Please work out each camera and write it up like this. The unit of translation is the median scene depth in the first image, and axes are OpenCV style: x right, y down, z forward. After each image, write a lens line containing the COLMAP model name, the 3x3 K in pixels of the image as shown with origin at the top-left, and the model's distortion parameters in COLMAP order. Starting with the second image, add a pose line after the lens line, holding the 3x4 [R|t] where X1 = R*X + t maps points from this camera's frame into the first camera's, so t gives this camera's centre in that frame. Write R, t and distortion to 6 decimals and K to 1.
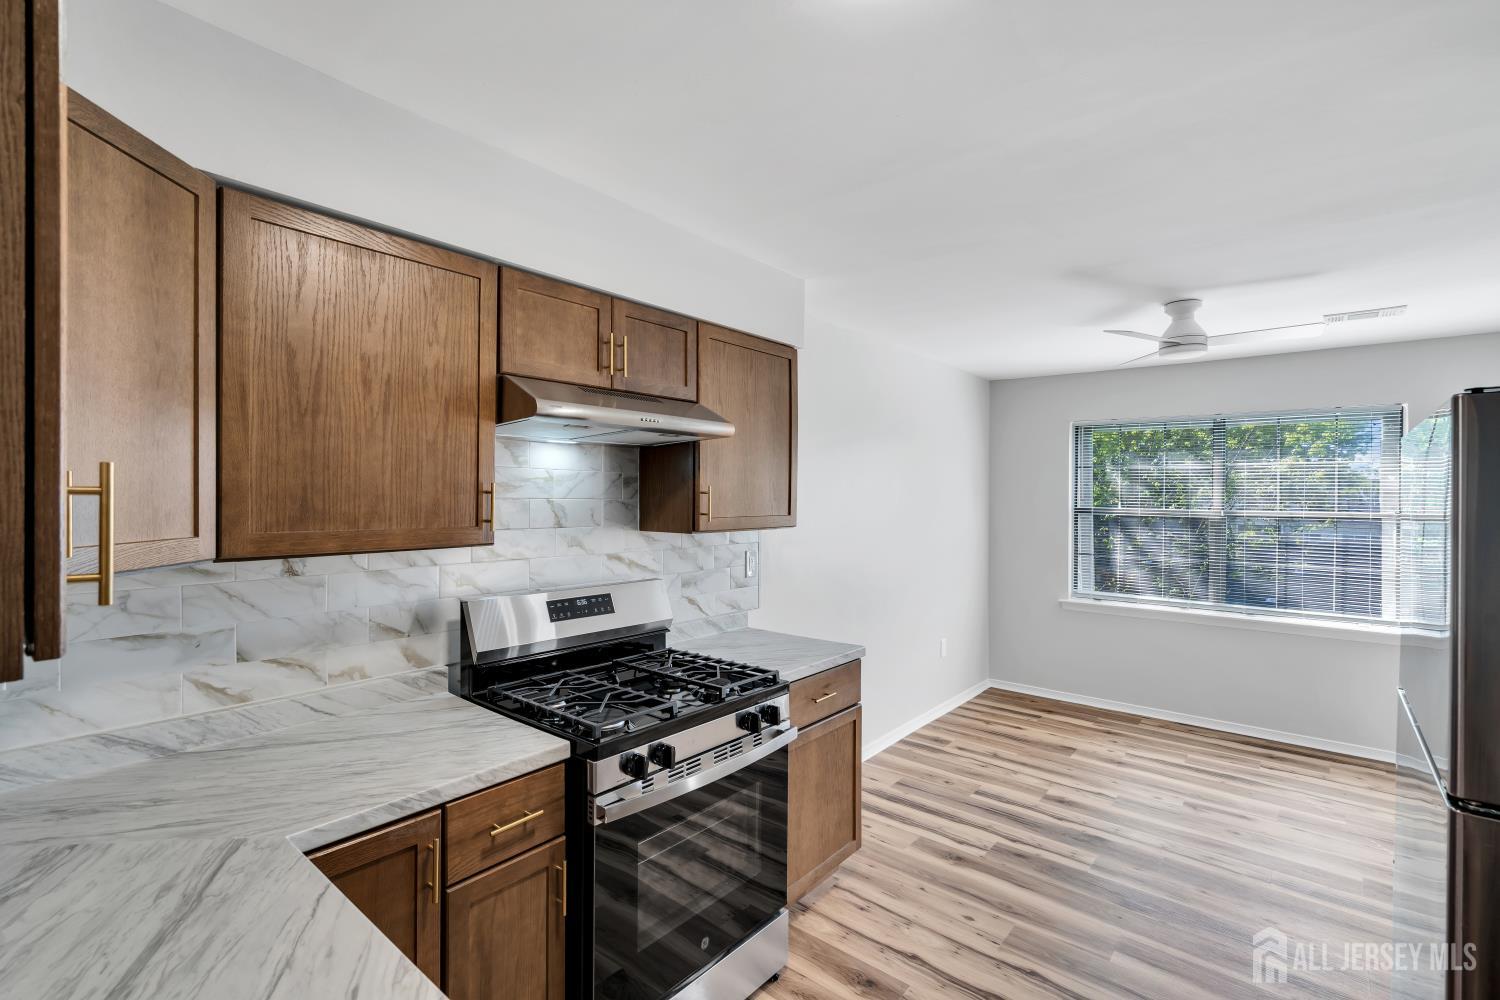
lens RADIAL K [[687.4, 0, 753.0], [0, 687.4, 500.5], [0, 0, 1]] dist [-0.004278, 0.001111]
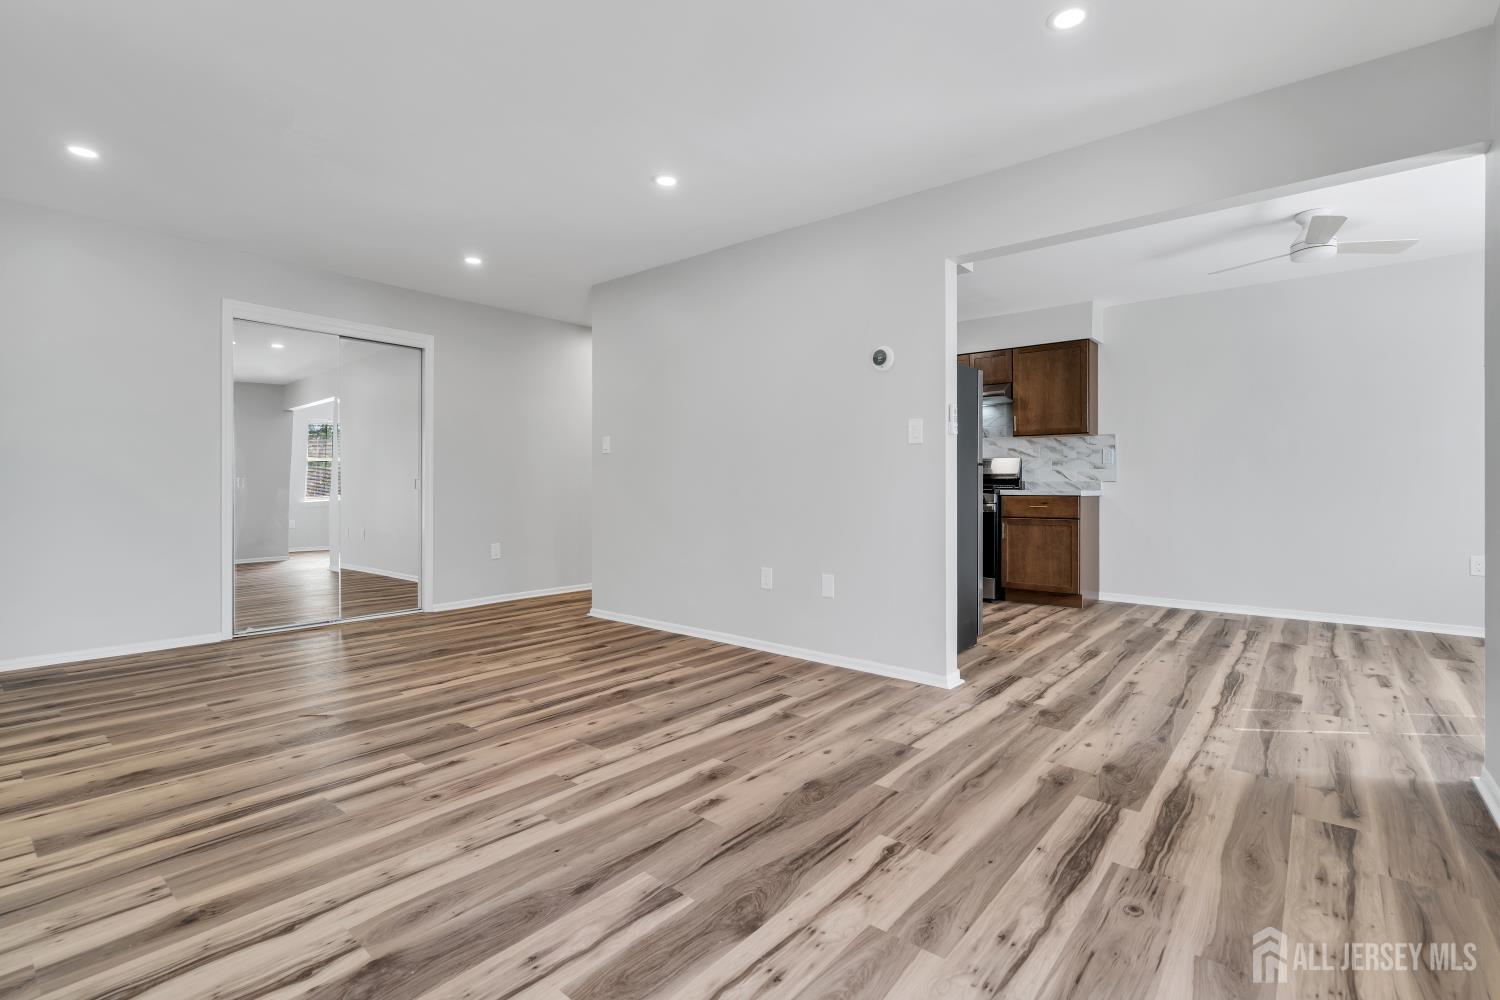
lens RADIAL K [[687.4, 0, 752.7], [0, 687.4, 493.2], [0, 0, 1]] dist [-0.004278, 0.001111]
pose [[0.005860, 0.003315, -0.999977, 1.450528], [-0.008244, 0.999961, 0.003267, 0.154143], [0.999949, 0.008225, 0.005887, 0.047013]]
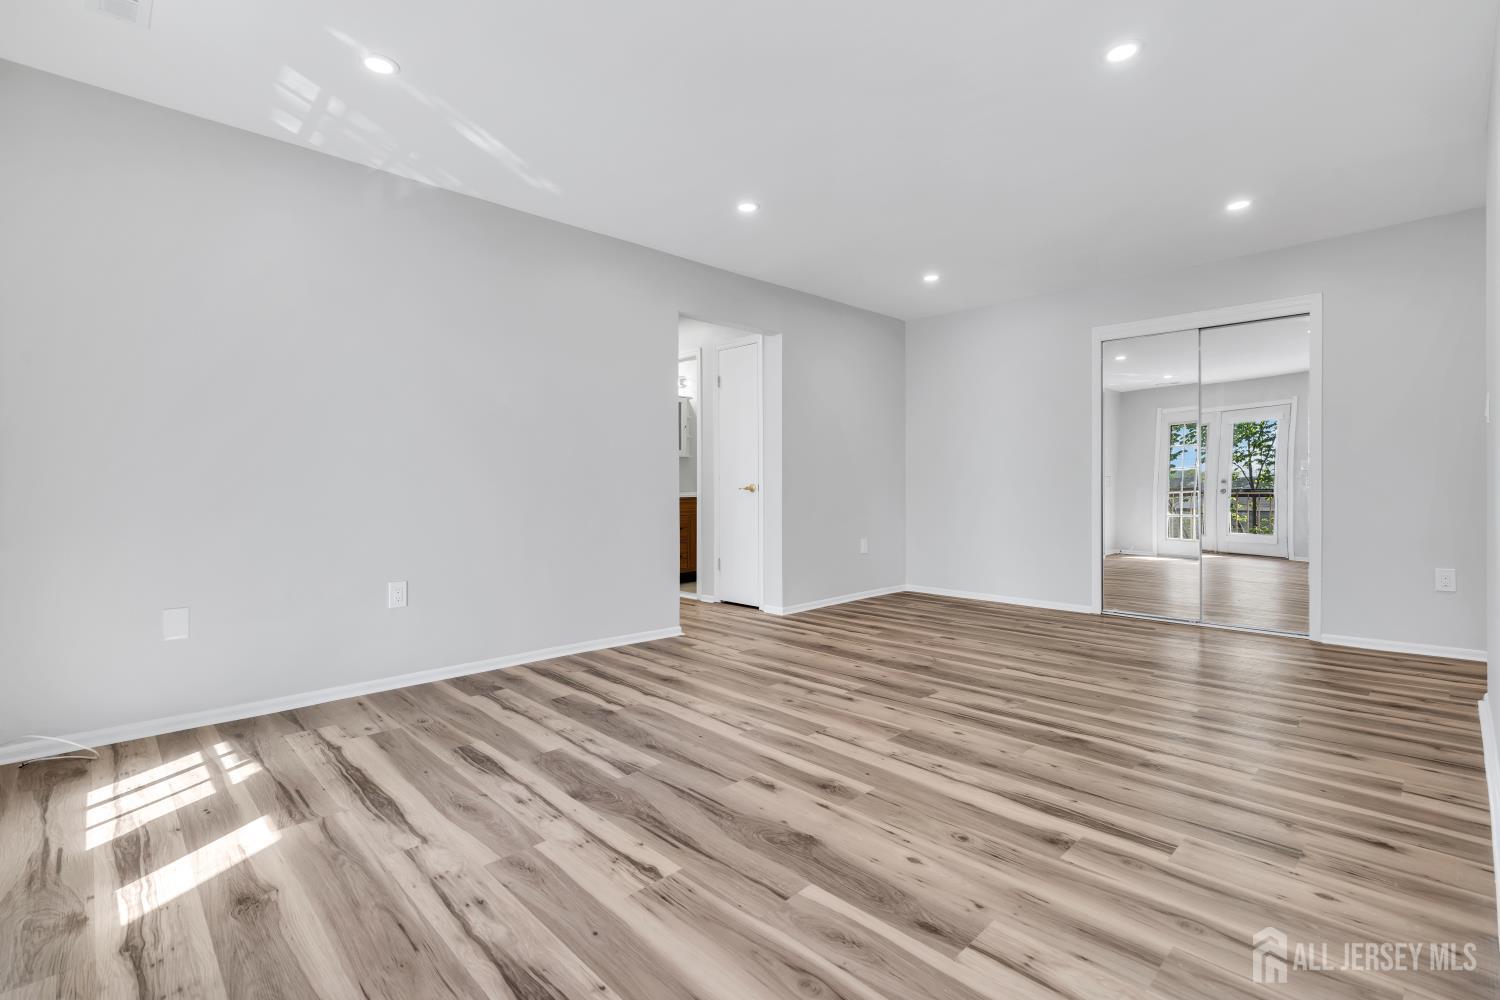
lens RADIAL K [[687.4, 0, 752.6], [0, 687.4, 495.1], [0, 0, 1]] dist [-0.004278, 0.001111]
pose [[-0.994683, -0.003118, 0.102932, 0.872913], [-0.001319, 0.999845, 0.017532, 0.151285], [-0.102971, 0.017303, -0.994534, 0.571479]]
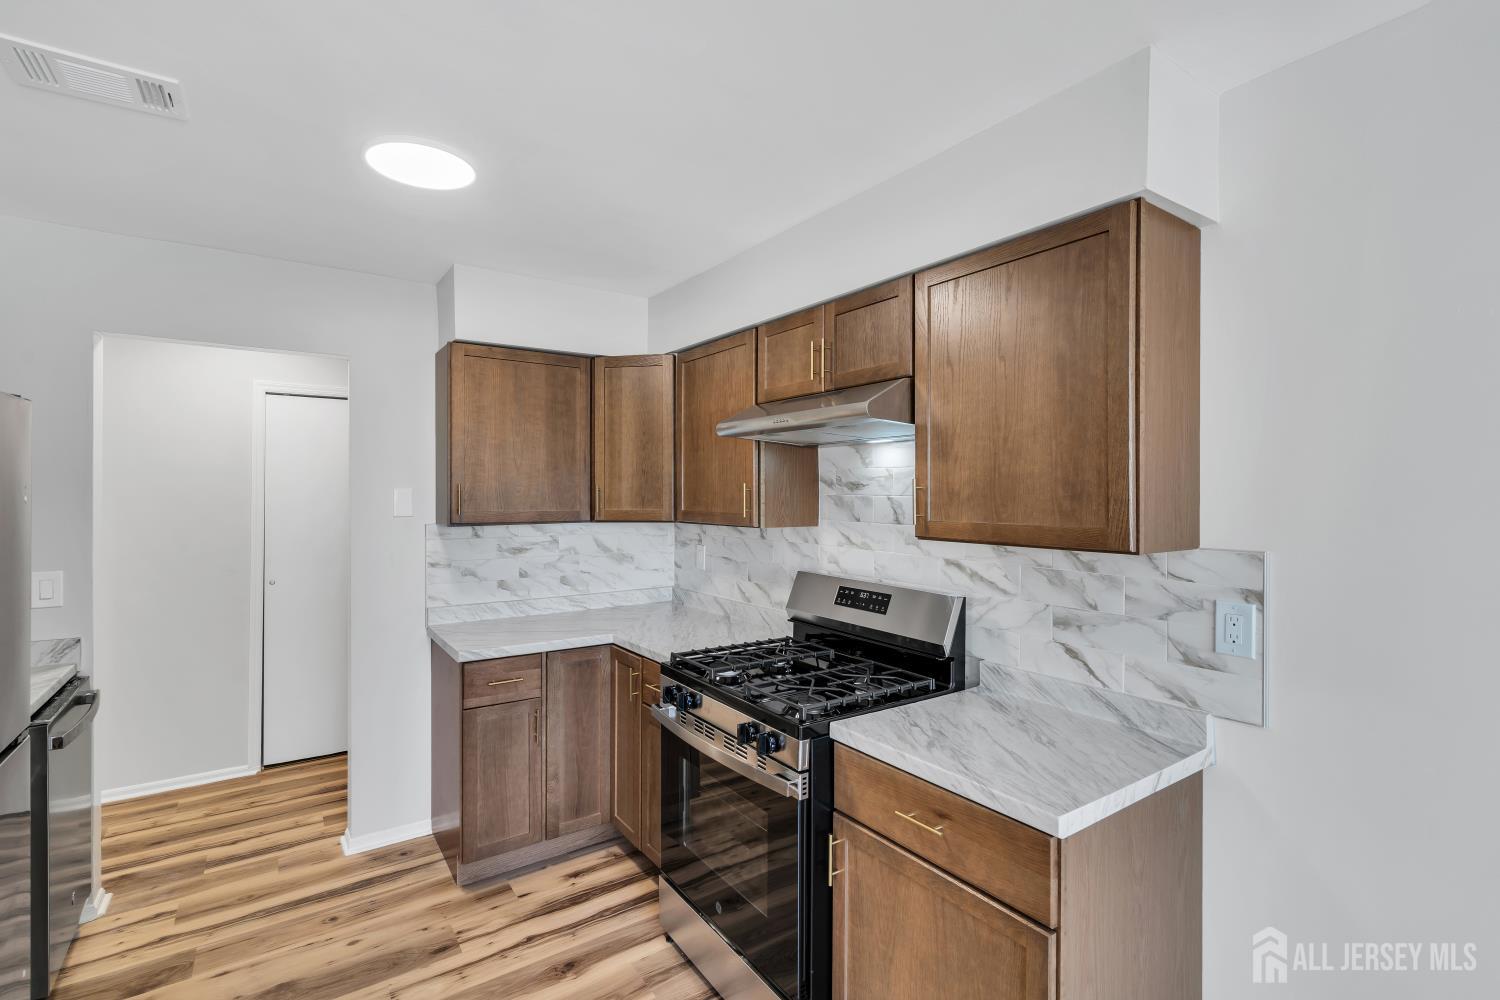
lens RADIAL K [[687.4, 0, 745.1], [0, 687.4, 496.0], [0, 0, 1]] dist [-0.004278, 0.001111]
pose [[-0.263291, -0.002845, -0.964712, 0.462837], [-0.015239, 0.999883, 0.001210, -0.000118], [0.964596, 0.015020, -0.263303, 0.636615]]
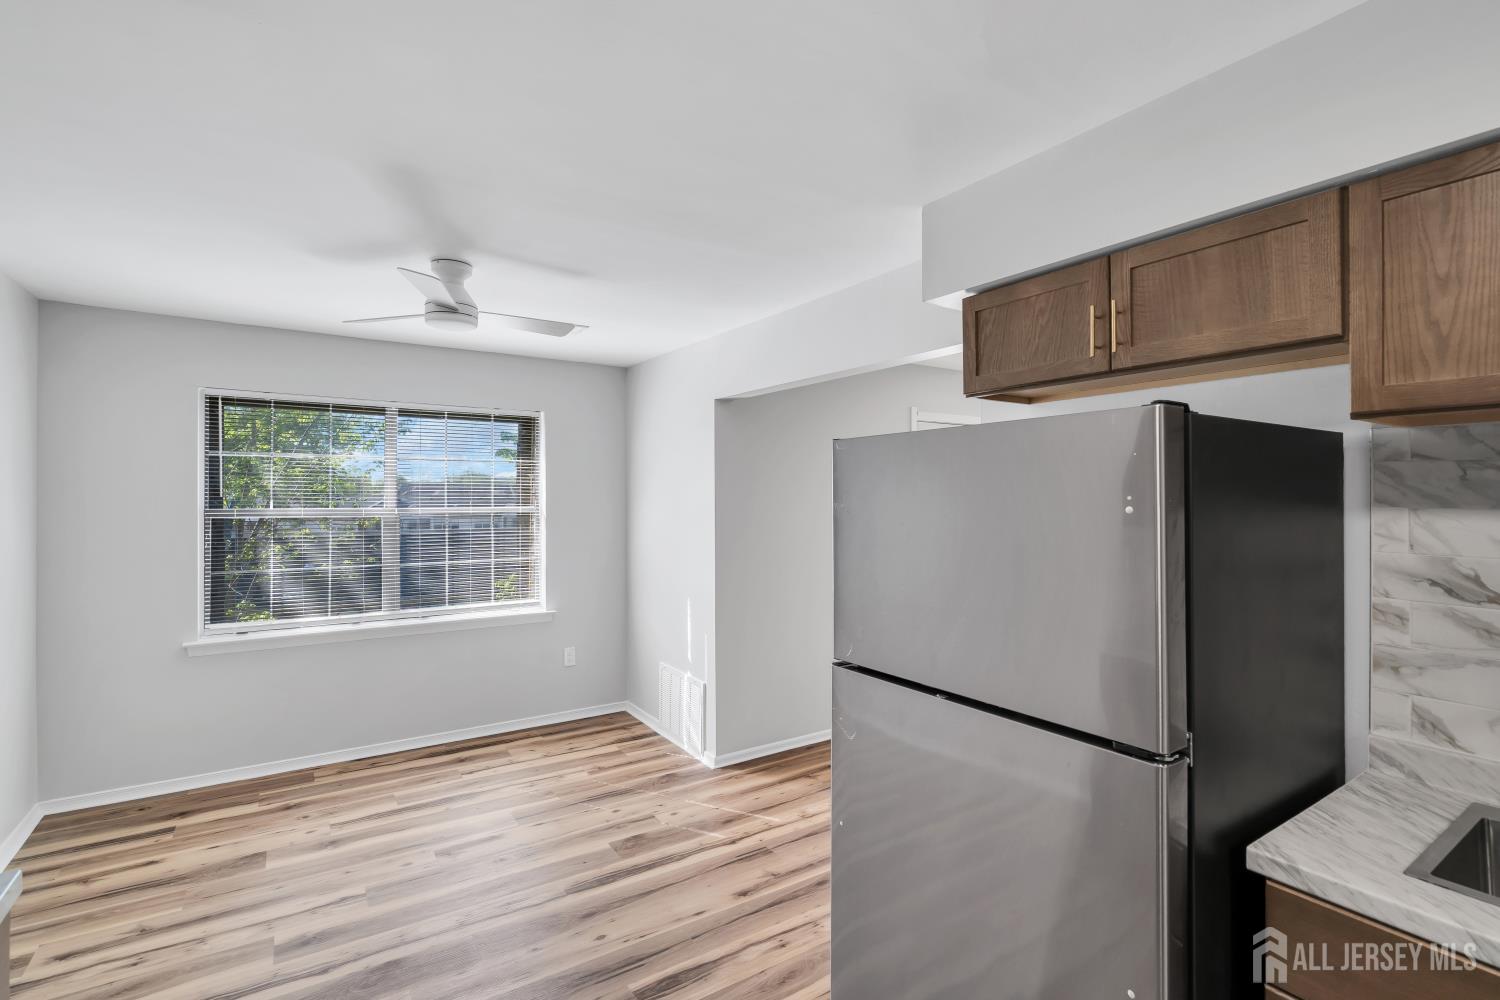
lens RADIAL K [[687.4, 0, 747.2], [0, 687.4, 488.3], [0, 0, 1]] dist [-0.004278, 0.001111]
pose [[0.286375, 0.005550, 0.958102, -0.066741], [0.010501, 0.999905, -0.008931, -0.000024], [-0.958060, 0.012619, 0.286289, 0.333487]]
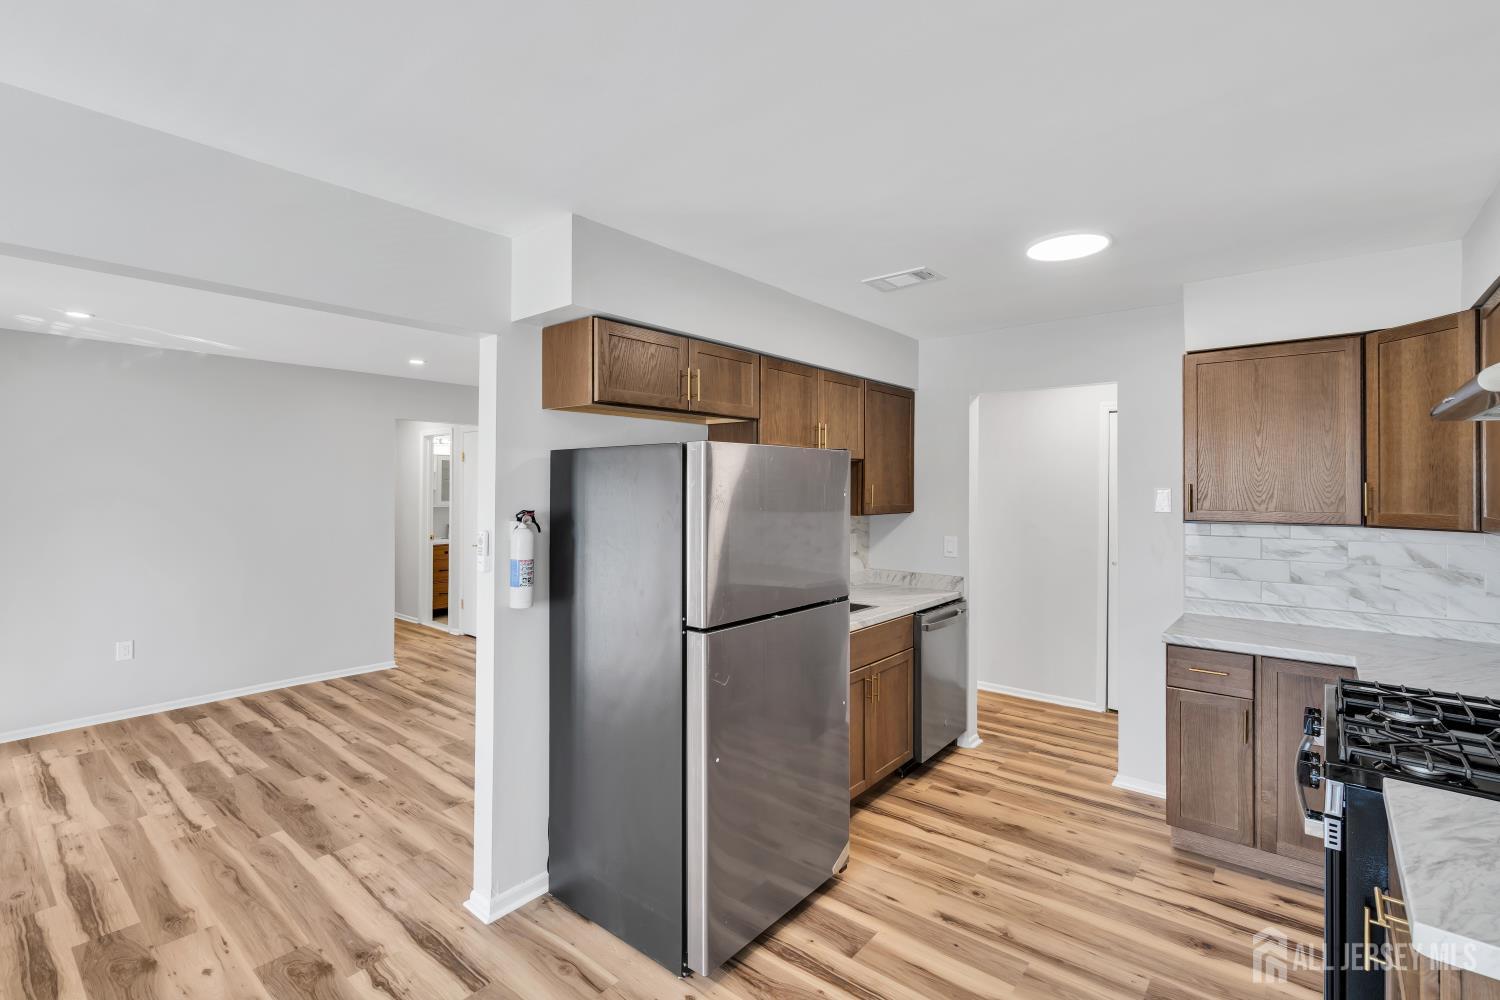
lens RADIAL K [[687.4, 0, 756.2], [0, 687.4, 483.9], [0, 0, 1]] dist [-0.004278, 0.001111]
pose [[-0.999916, -0.010440, -0.007725, 0.350688], [-0.010476, 0.999935, 0.004601, -0.005875], [0.007676, 0.004681, -0.999960, 0.935583]]
